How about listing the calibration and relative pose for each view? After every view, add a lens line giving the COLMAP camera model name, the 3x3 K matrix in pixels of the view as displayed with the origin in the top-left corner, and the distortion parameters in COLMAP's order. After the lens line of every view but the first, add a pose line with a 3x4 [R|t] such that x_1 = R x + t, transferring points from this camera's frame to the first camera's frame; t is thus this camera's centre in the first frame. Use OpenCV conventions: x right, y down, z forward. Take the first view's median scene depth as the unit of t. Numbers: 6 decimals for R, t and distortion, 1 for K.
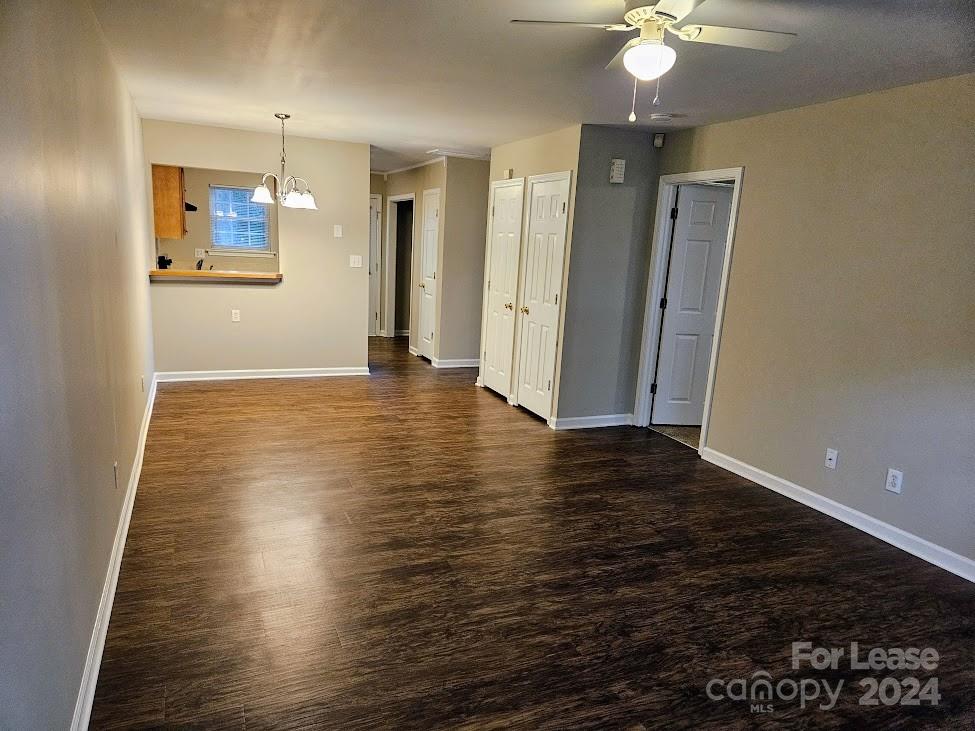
lens RADIAL K [[644.3, 0, 479.3], [0, 644.3, 380.2], [0, 0, 1]] dist [0.071049, -0.057959]
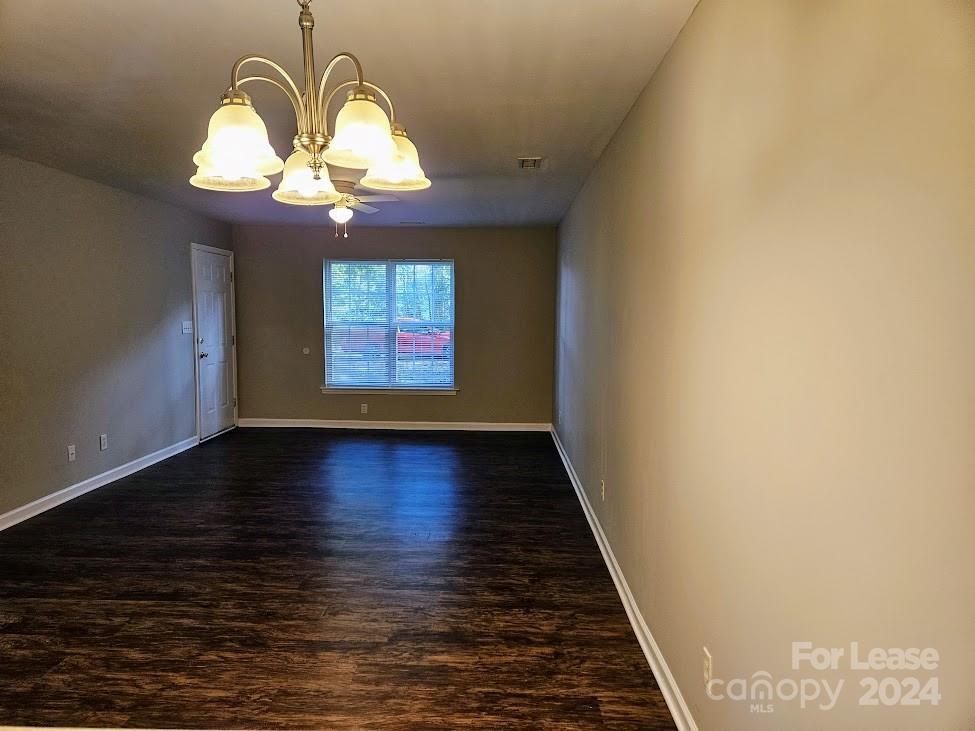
lens RADIAL K [[644.3, 0, 486.0], [0, 644.3, 368.3], [0, 0, 1]] dist [0.071049, -0.057959]
pose [[-0.908073, -0.093662, 0.408204, -0.474131], [0.034637, 0.954538, 0.296070, -0.265277], [-0.417377, 0.282992, -0.863546, 1.196025]]
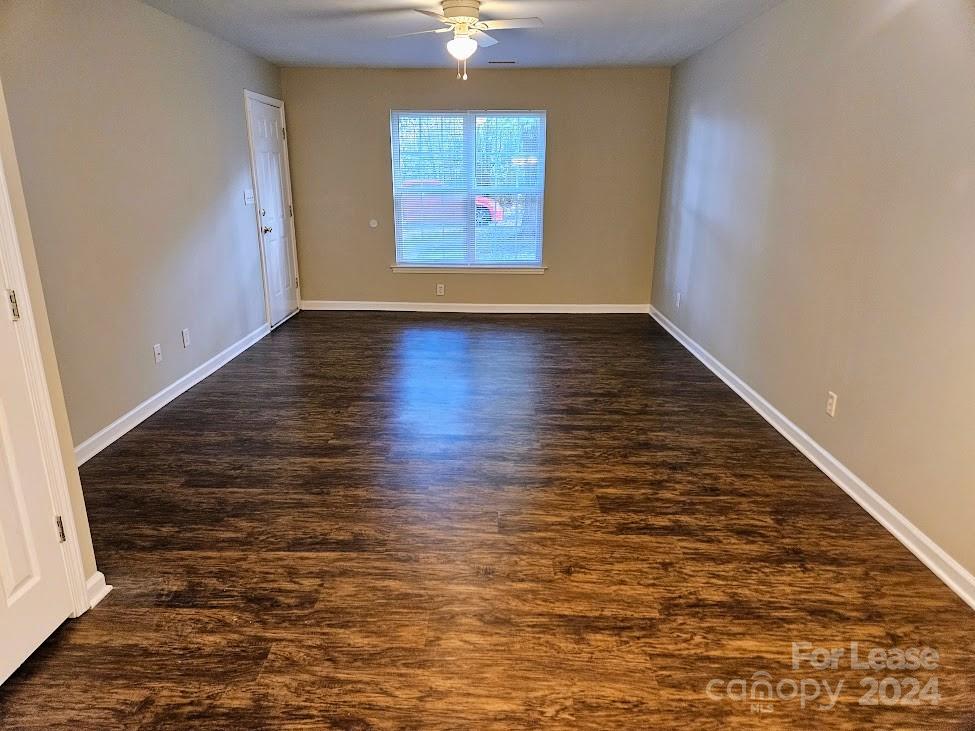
lens RADIAL K [[644.3, 0, 484.2], [0, 644.3, 363.2], [0, 0, 1]] dist [0.071049, -0.057959]
pose [[-0.910956, -0.166143, 0.377566, -0.242969], [0.039130, 0.876370, 0.480046, -0.247928], [-0.410644, 0.452075, -0.791833, 1.141526]]
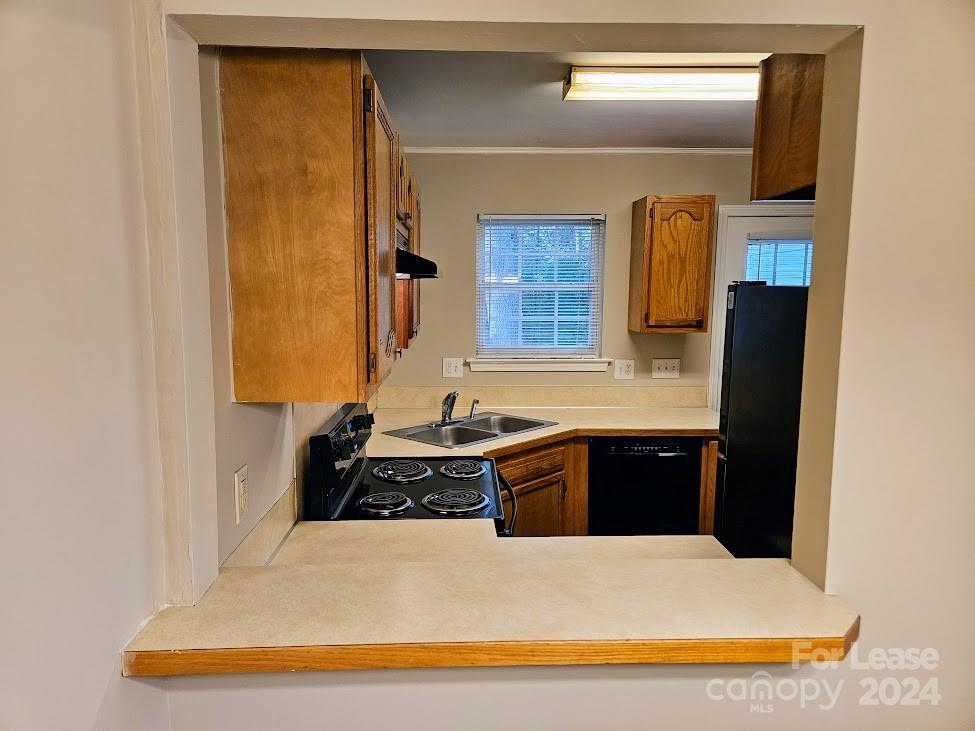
lens RADIAL K [[644.3, 0, 486.5], [0, 644.3, 364.0], [0, 0, 1]] dist [0.071049, -0.057959]
pose [[0.932201, -0.006438, -0.361883, -0.391076], [-0.031894, 0.994491, -0.099850, -0.244788], [0.360533, 0.104622, 0.926860, 0.948624]]
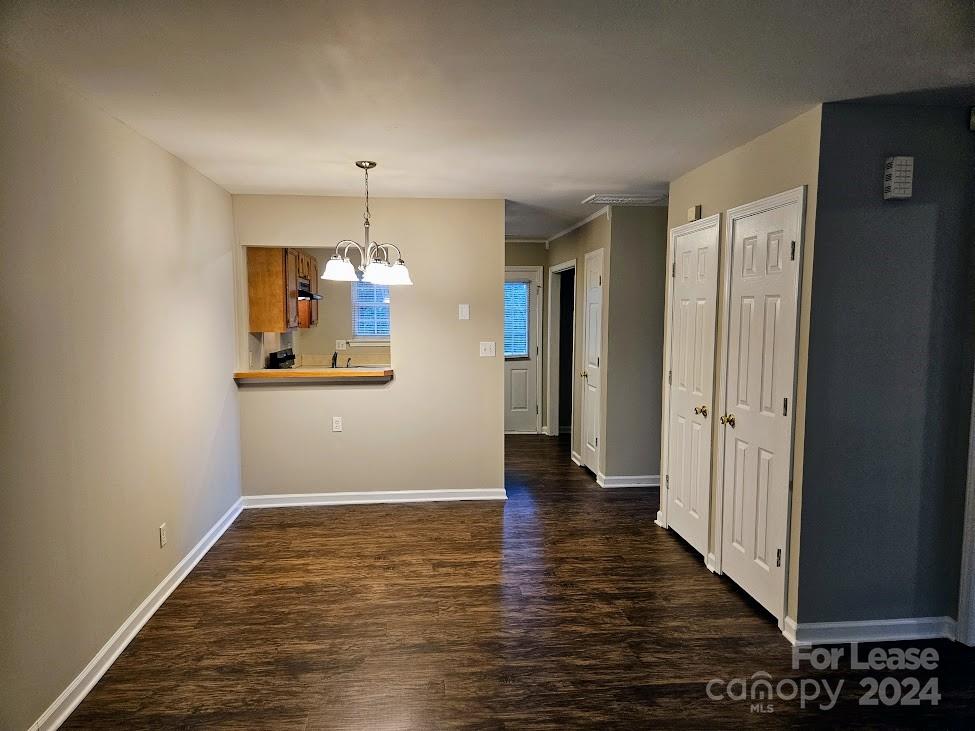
lens RADIAL K [[644.3, 0, 479.2], [0, 644.3, 373.0], [0, 0, 1]] dist [0.071049, -0.057959]
pose [[0.952905, -0.025052, -0.302234, 0.035140], [-0.013252, 0.992191, -0.124023, -0.076660], [0.302980, 0.122188, 0.945131, 0.353927]]
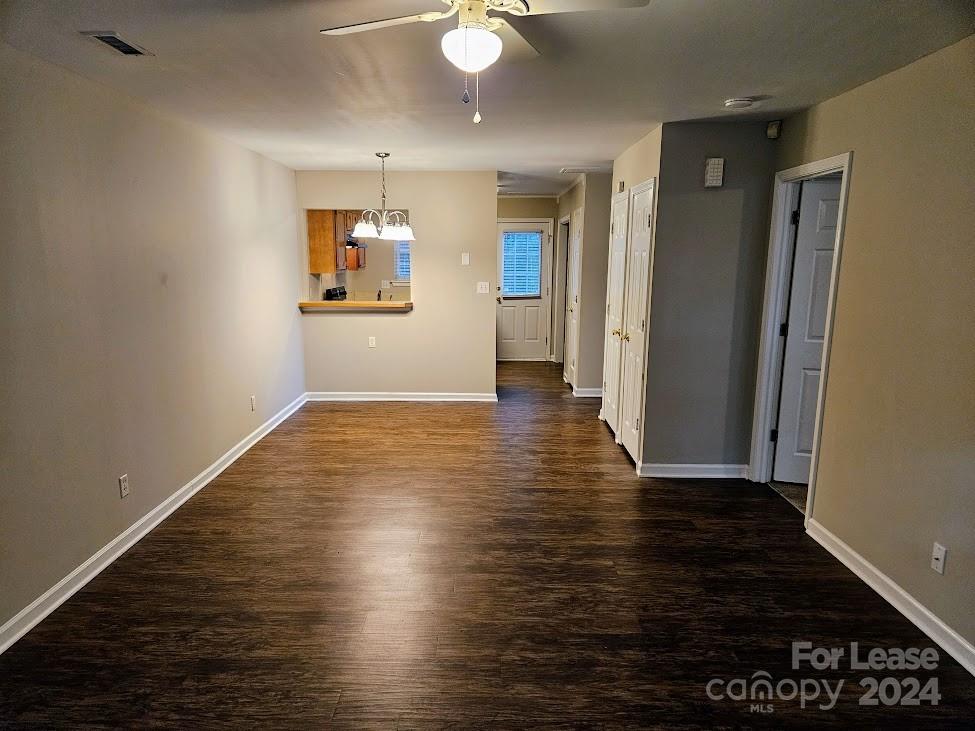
lens RADIAL K [[644.3, 0, 475.9], [0, 644.3, 377.0], [0, 0, 1]] dist [0.071049, -0.057959]
pose [[0.912613, 0.026798, -0.407945, 0.259791], [-0.041897, 0.998726, -0.028123, -0.021310], [0.406672, 0.042757, 0.912573, 0.112799]]
